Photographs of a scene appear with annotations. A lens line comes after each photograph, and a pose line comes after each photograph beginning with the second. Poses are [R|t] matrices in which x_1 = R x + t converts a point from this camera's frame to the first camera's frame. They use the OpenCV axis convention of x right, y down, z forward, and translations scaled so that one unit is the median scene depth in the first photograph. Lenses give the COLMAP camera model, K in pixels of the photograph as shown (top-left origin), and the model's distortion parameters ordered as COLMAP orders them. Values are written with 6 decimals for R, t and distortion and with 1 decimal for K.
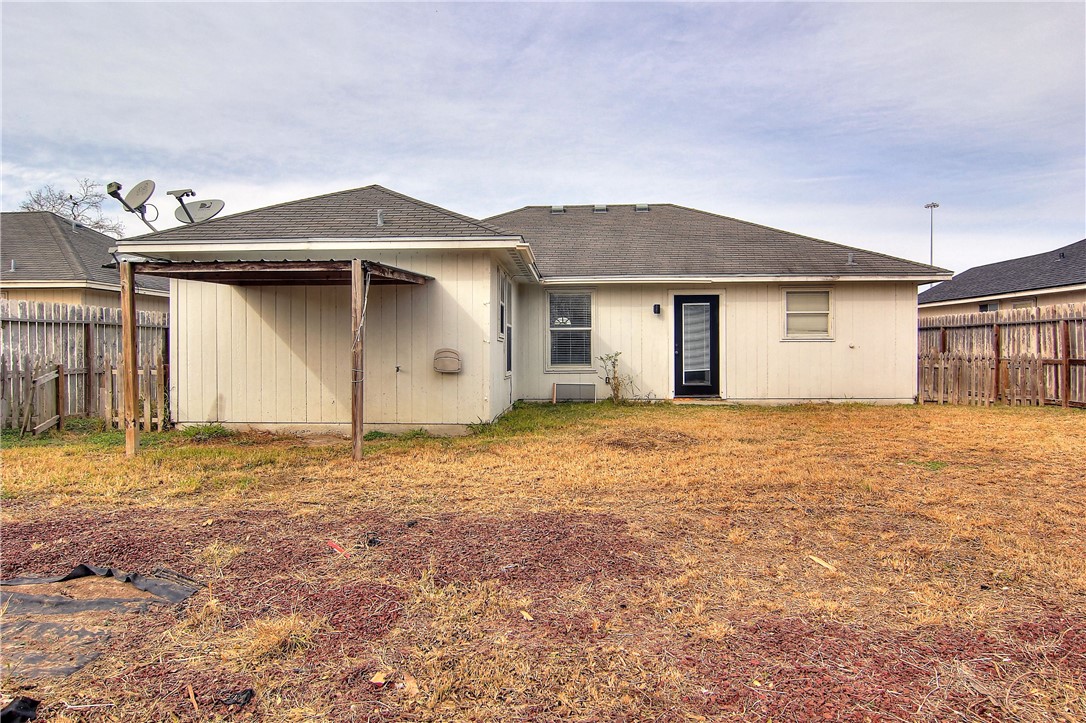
lens RADIAL K [[687.8, 0, 543.0], [0, 687.8, 361.5], [0, 0, 1]] dist [-0.006434, -0.001305]
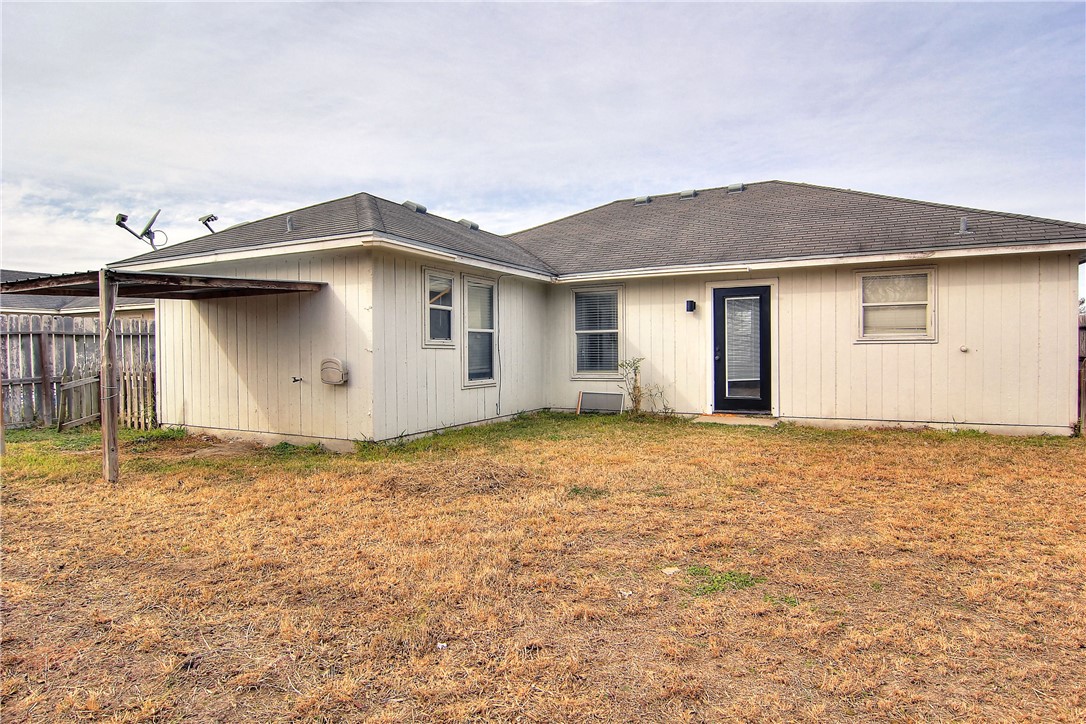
lens RADIAL K [[616.0, 0, 549.5], [0, 616.0, 360.0], [0, 0, 1]] dist [0.001014, -0.015829]
pose [[0.910183, 0.002536, -0.414198, 0.321691], [-0.000286, 0.999985, 0.005494, -0.014641], [0.414205, -0.004882, 0.910170, 0.247154]]
